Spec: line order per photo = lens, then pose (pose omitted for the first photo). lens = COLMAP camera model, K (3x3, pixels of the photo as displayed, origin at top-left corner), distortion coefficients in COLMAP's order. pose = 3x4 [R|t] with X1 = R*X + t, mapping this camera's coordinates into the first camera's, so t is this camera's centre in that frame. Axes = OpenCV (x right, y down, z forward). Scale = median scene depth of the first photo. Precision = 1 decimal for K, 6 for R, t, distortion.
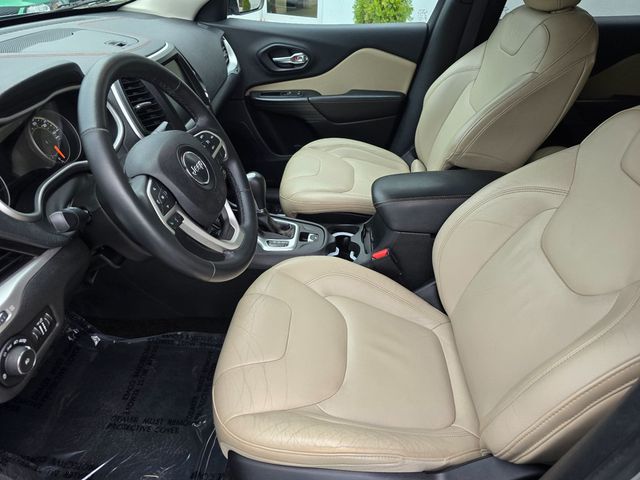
lens RADIAL K [[430.8, 0, 320.2], [0, 430.8, 243.9], [0, 0, 1]] dist [0.055123, -0.050094]
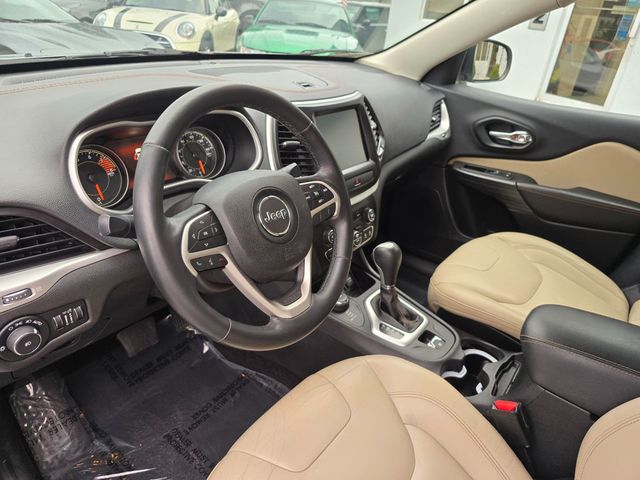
lens RADIAL K [[441.7, 0, 320.0], [0, 441.7, 240.0], [0, 0, 1]] dist [0.051410, -0.058564]
pose [[0.825635, 0.307966, -0.472741, 0.131741], [-0.373815, 0.926181, -0.049503, -0.067633], [0.422599, 0.217589, 0.879810, 0.145980]]
